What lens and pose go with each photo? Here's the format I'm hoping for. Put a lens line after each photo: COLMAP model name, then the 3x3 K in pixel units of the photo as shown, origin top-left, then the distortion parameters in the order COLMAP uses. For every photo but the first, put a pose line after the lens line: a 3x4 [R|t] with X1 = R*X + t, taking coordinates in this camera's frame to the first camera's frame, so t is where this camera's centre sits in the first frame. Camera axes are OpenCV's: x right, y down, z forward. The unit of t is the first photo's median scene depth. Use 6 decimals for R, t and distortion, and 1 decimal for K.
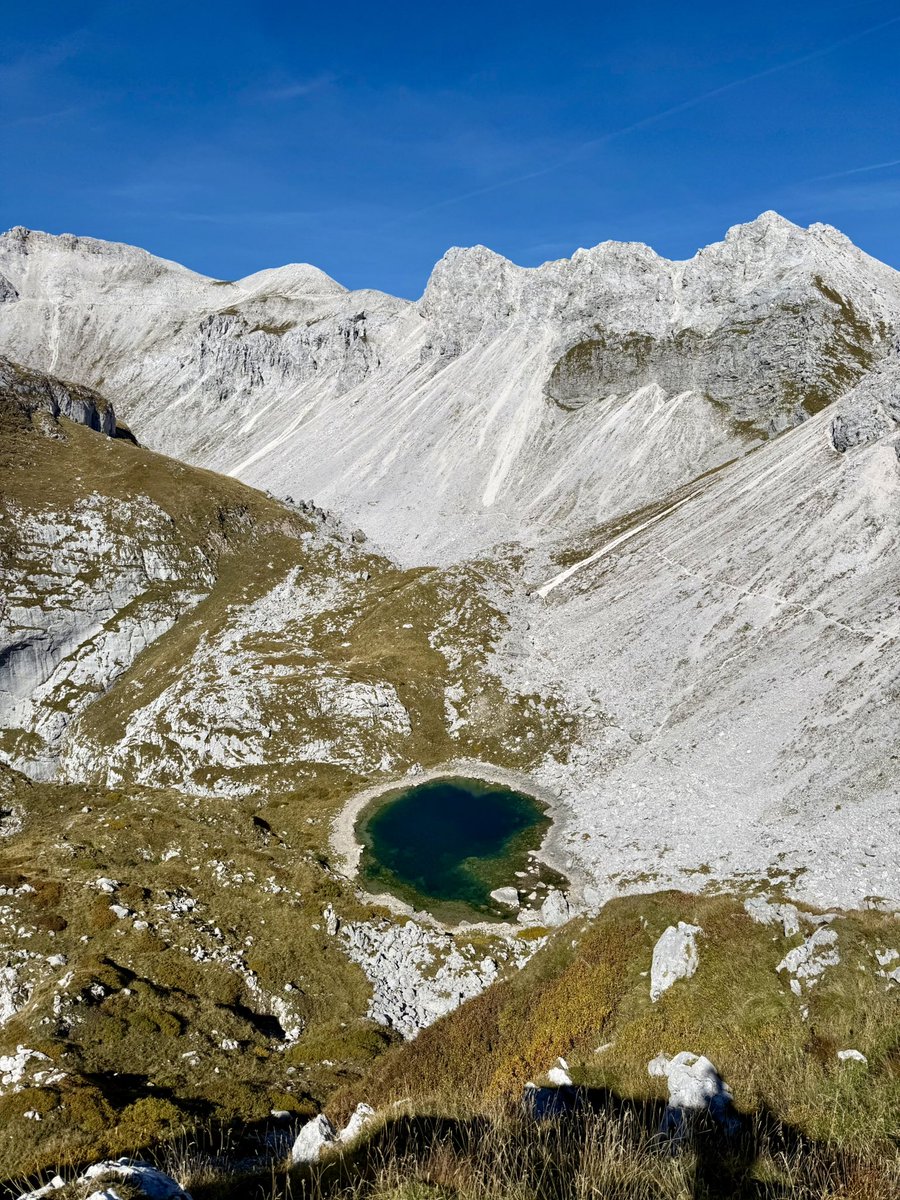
lens RADIAL K [[838.4, 0, 450.0], [0, 838.4, 600.0], [0, 0, 1]] dist [0.178085, -0.360200]
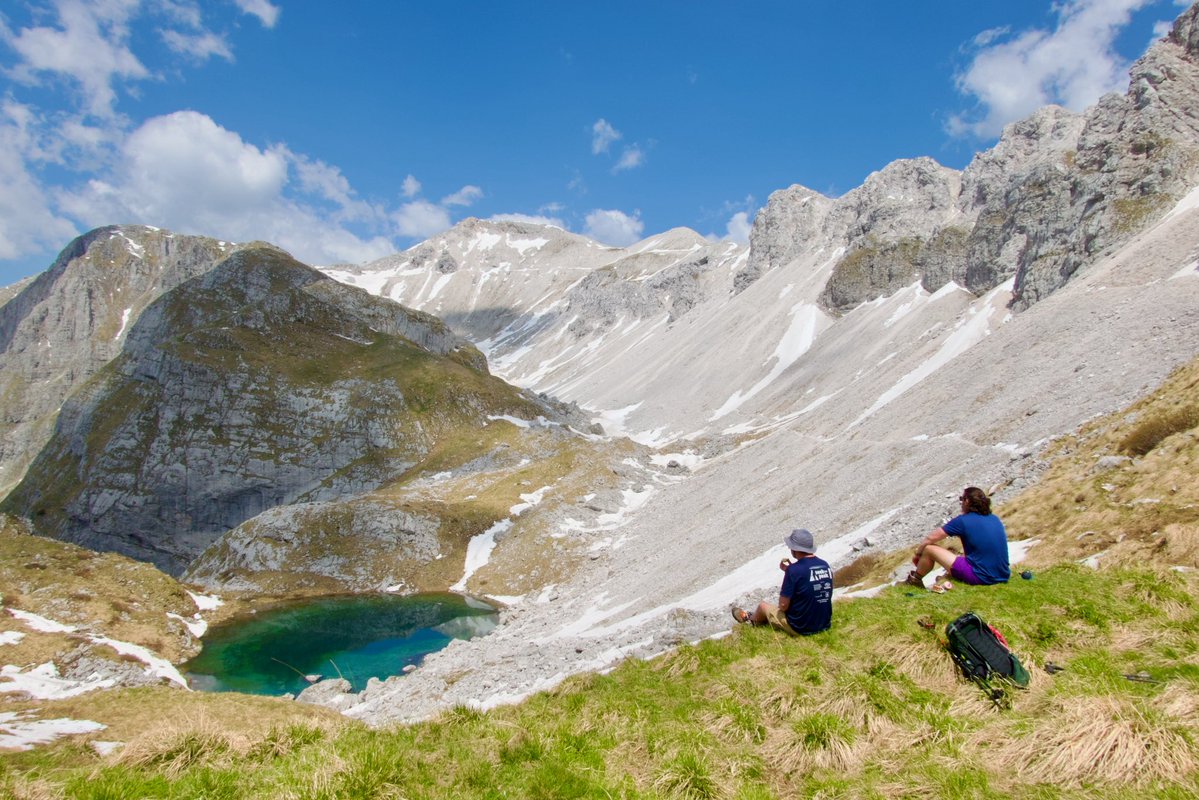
lens RADIAL K [[799.7, 0, 599.5], [0, 799.7, 400.0], [0, 0, 1]] dist [-0.003356, -0.000312]
pose [[0.933988, 0.009135, -0.357188, 0.310818], [-0.078533, 0.980476, -0.180276, 0.082745], [0.348567, 0.196426, 0.916470, 0.118538]]
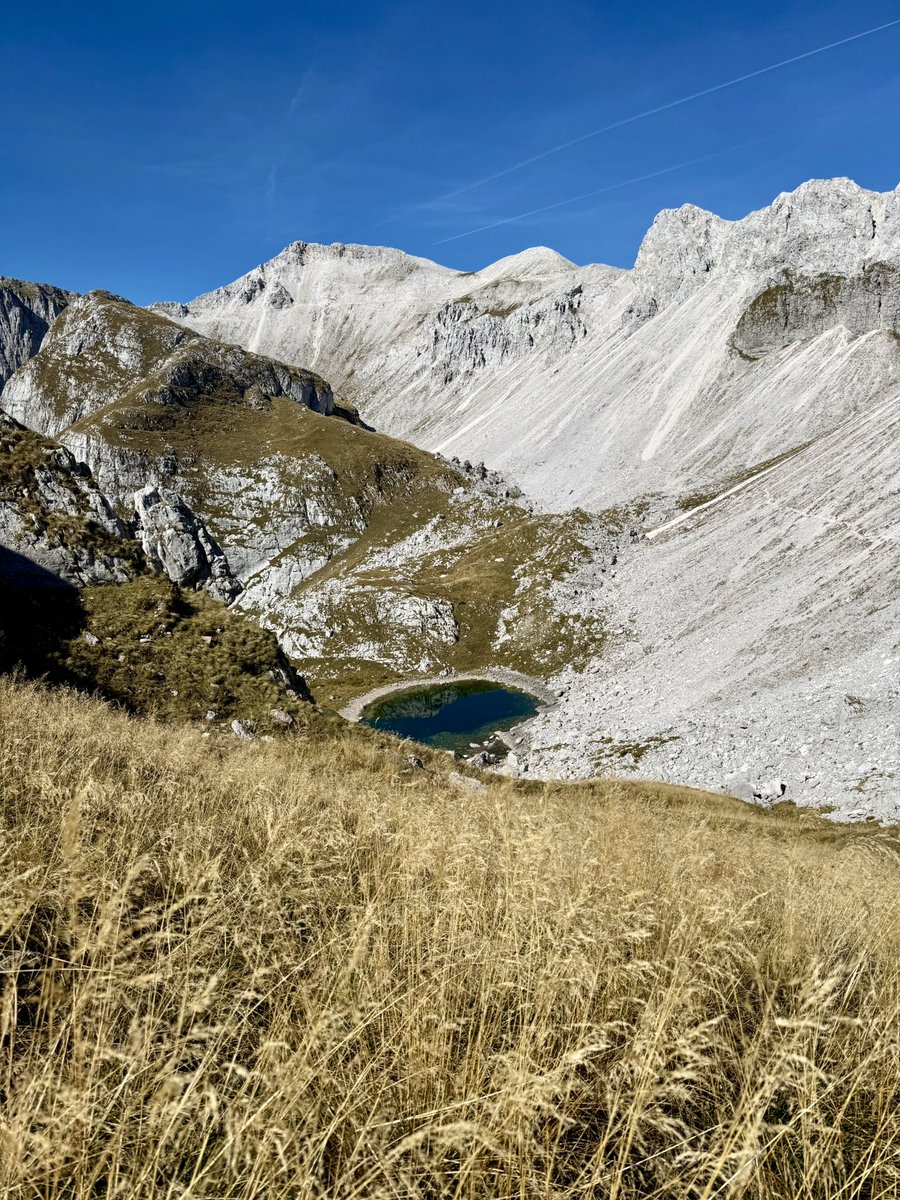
lens RADIAL K [[838.4, 0, 450.0], [0, 838.4, 600.0], [0, 0, 1]] dist [0.178085, -0.360200]
pose [[0.946935, 0.028331, -0.320175, 0.195860], [-0.025554, 0.999591, 0.012874, 0.058568], [0.320408, -0.004009, 0.947271, -0.023894]]
